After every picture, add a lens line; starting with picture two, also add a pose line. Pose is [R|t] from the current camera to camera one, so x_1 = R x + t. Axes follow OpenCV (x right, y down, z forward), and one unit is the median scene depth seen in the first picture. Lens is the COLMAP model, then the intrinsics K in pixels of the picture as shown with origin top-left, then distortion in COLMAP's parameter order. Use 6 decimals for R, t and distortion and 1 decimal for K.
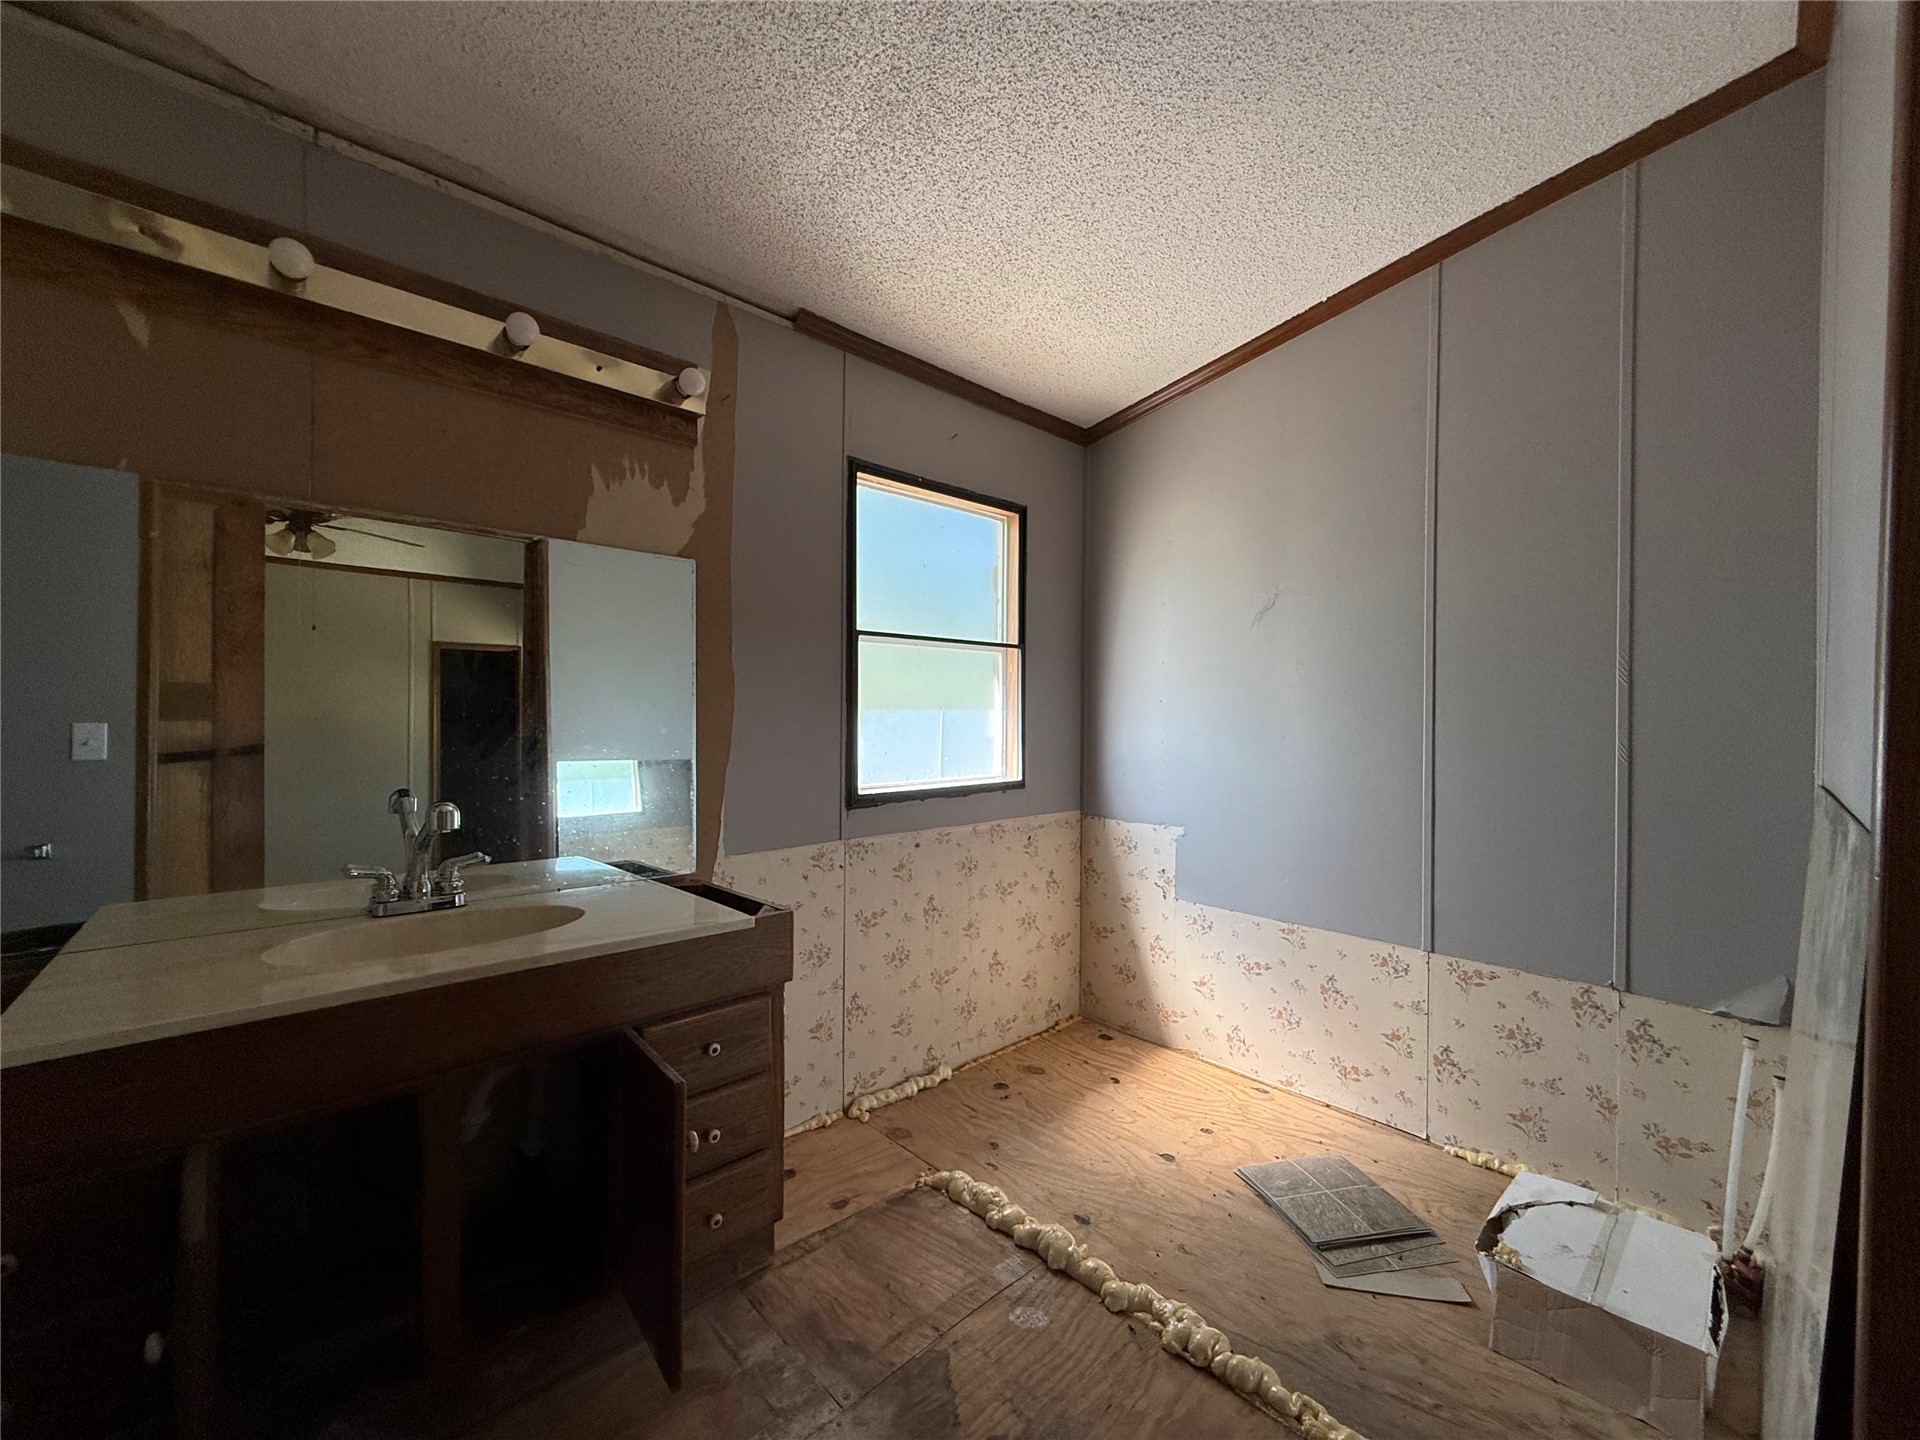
lens RADIAL K [[766.3, 0, 960.0], [0, 766.3, 720.0], [0, 0, 1]] dist [-0.000945, 0.000163]
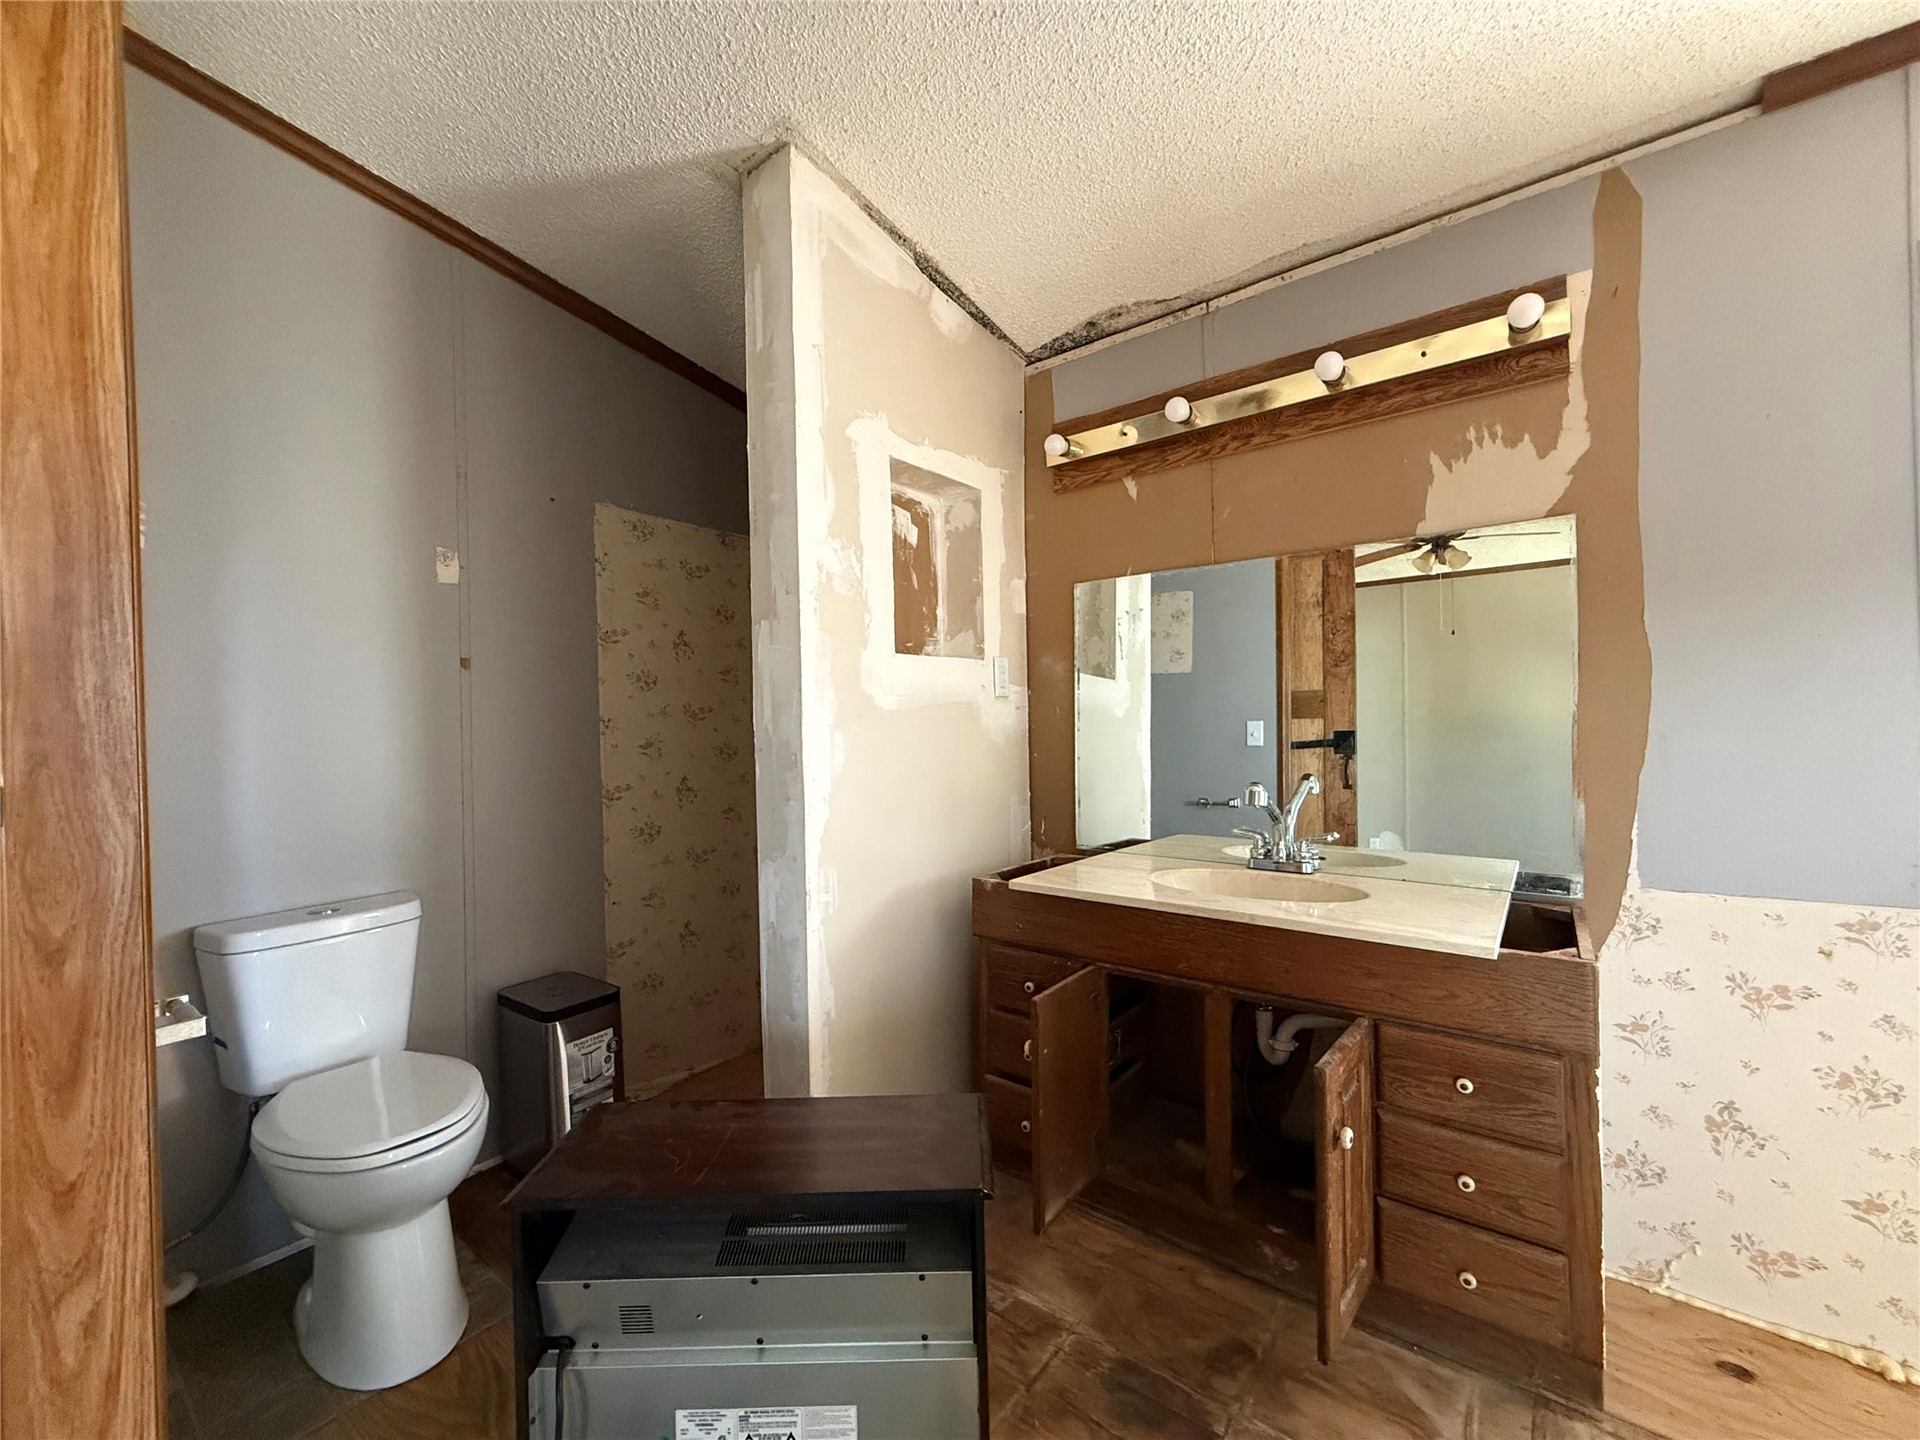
lens RADIAL K [[764.0, 0, 954.0], [0, 764.0, 720.7], [0, 0, 1]] dist [0.000402, 0.000527]
pose [[0.167954, -0.012962, -0.985710, 0.291773], [0.023649, 0.999679, -0.009116, 0.001985], [0.985511, -0.021780, 0.168207, 0.179451]]
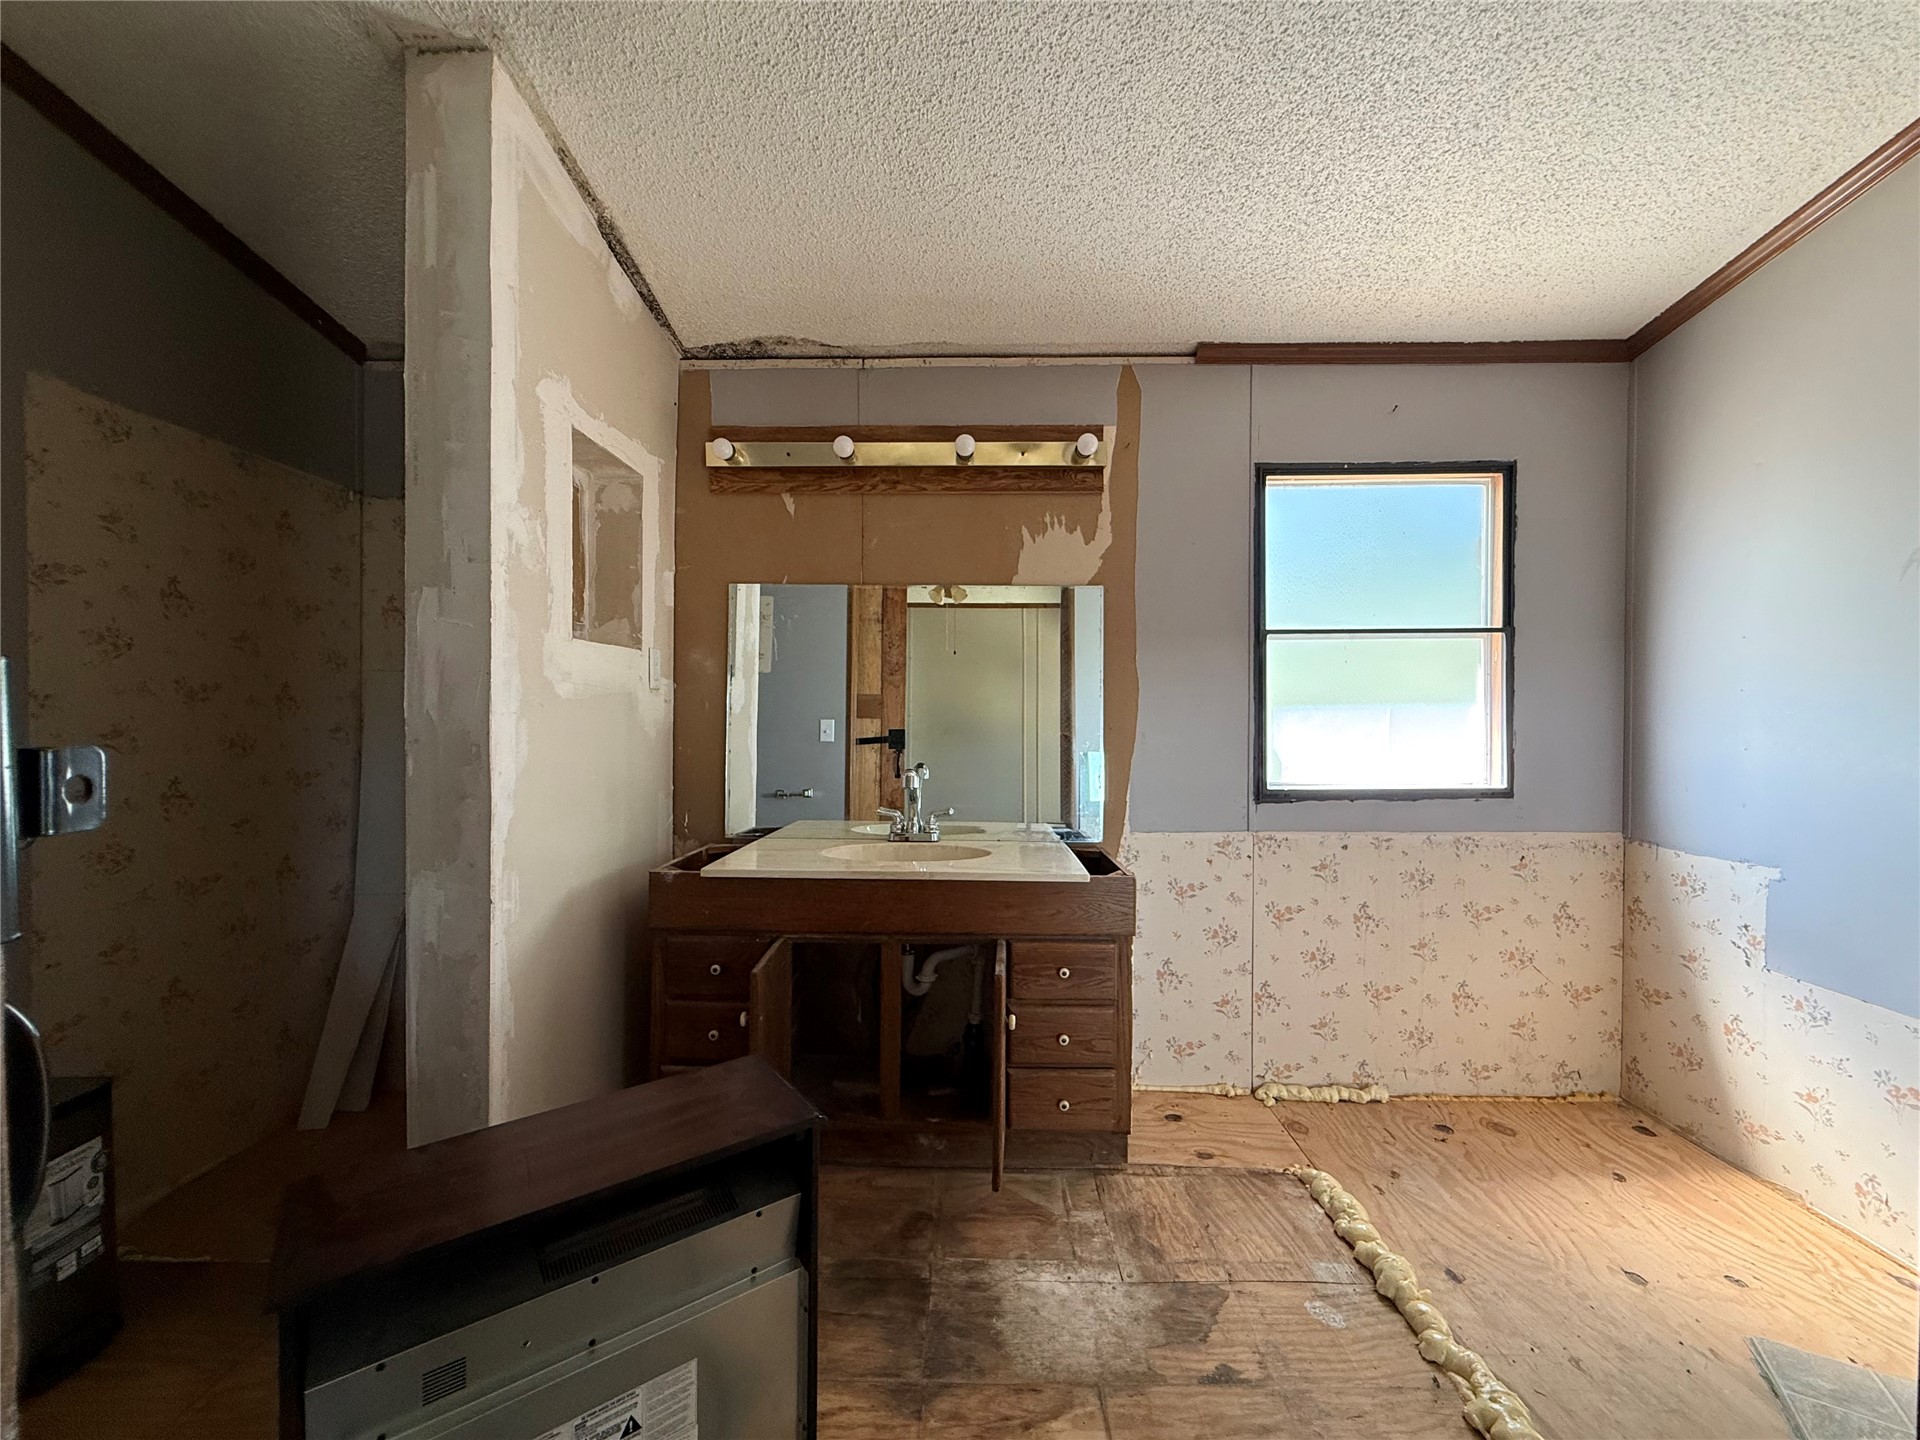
lens RADIAL K [[764.0, 0, 954.0], [0, 764.0, 720.7], [0, 0, 1]] dist [0.000402, 0.000527]
pose [[0.721235, 0.000538, -0.692691, 0.278137], [0.001222, 0.999997, 0.002050, 0.002458], [0.692690, -0.002325, 0.721232, -0.034546]]
